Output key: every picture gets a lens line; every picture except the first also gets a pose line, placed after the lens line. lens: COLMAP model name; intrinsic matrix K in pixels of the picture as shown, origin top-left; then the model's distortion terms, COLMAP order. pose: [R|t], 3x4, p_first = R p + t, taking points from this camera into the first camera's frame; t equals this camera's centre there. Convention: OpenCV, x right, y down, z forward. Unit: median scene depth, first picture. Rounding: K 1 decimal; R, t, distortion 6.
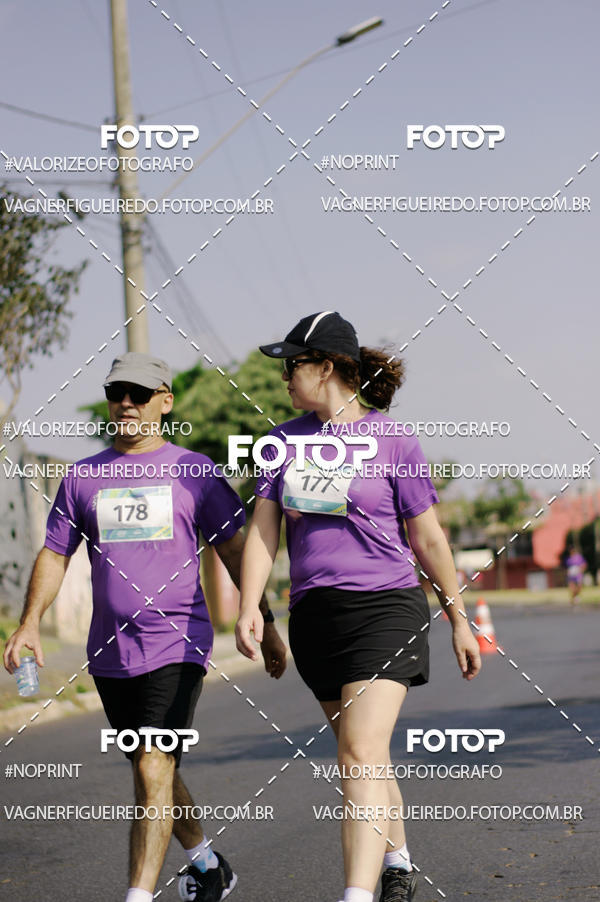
lens RADIAL K [[2249.4, 0, 300.0], [0, 2249.4, 451.0], [0, 0, 1]] dist [0.062317, -0.848327]
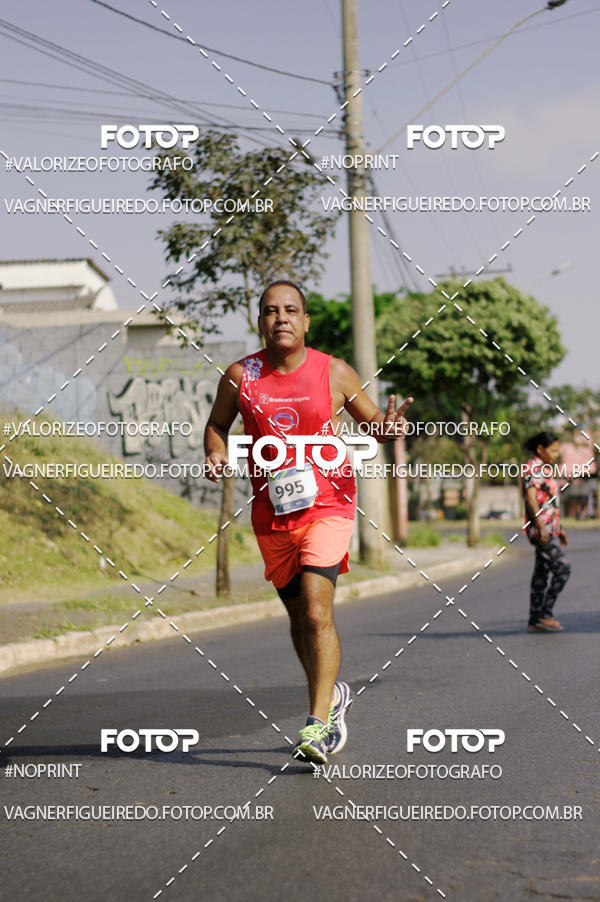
lens RADIAL K [[2392.0, 0, 300.0], [0, 2392.0, 451.0], [0, 0, 1]] dist [-0.044573, 0.911228]
pose [[0.999022, 0.021400, -0.038695, -0.065156], [-0.020056, 0.999194, 0.034776, -0.004130], [0.039408, -0.033966, 0.998646, -0.206053]]
